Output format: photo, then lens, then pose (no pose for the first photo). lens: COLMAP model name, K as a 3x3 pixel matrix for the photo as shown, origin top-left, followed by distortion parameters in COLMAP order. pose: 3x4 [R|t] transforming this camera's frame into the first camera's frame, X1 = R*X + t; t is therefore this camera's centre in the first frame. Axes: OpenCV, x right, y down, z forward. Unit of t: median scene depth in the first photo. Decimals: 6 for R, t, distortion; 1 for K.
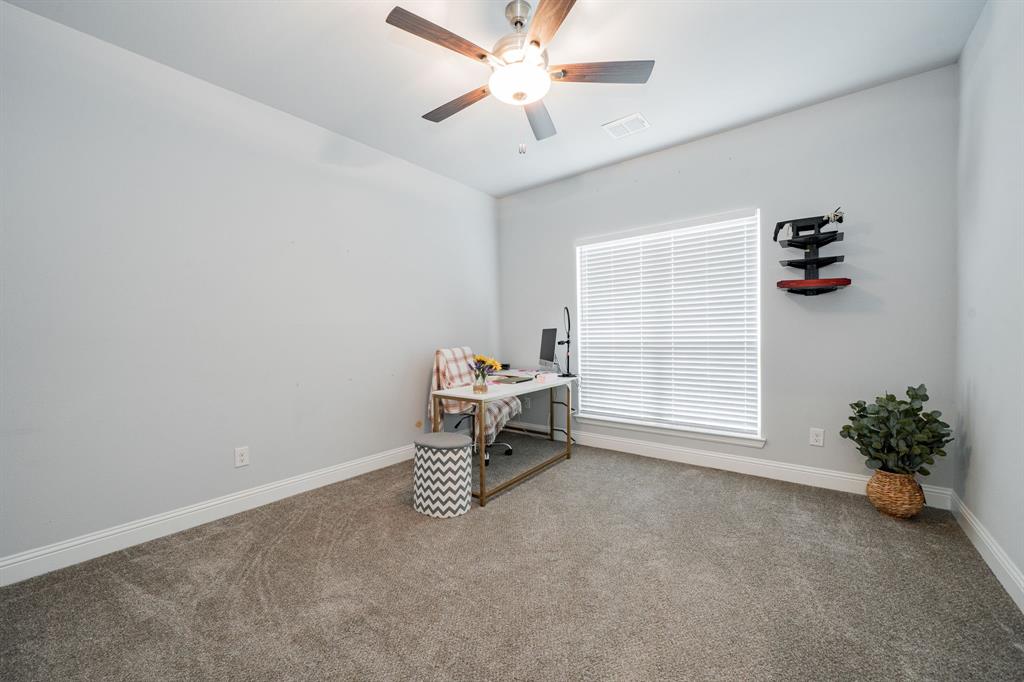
lens RADIAL K [[397.0, 0, 511.6], [0, 397.0, 339.1], [0, 0, 1]] dist [0.002147, 0.000009]
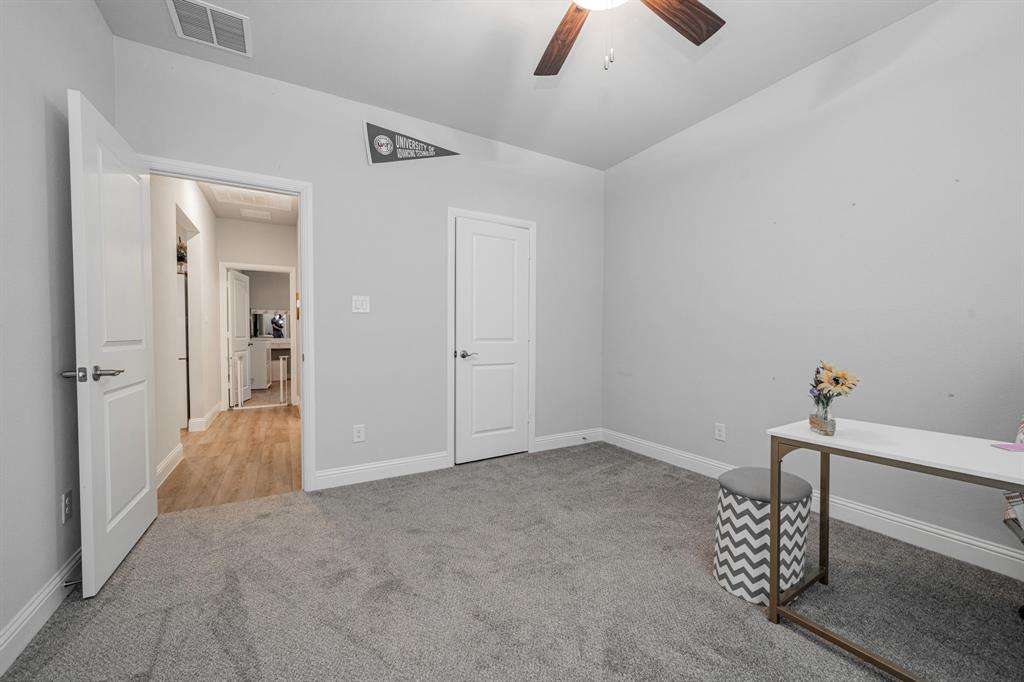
lens RADIAL K [[397.0, 0, 511.9], [0, 397.0, 341.2], [0, 0, 1]] dist [0.002147, 0.000009]
pose [[-0.369082, 0.031631, -0.928858, 0.766946], [-0.002204, 0.999388, 0.034908, -0.003831], [0.929394, 0.014932, -0.368786, 1.113713]]
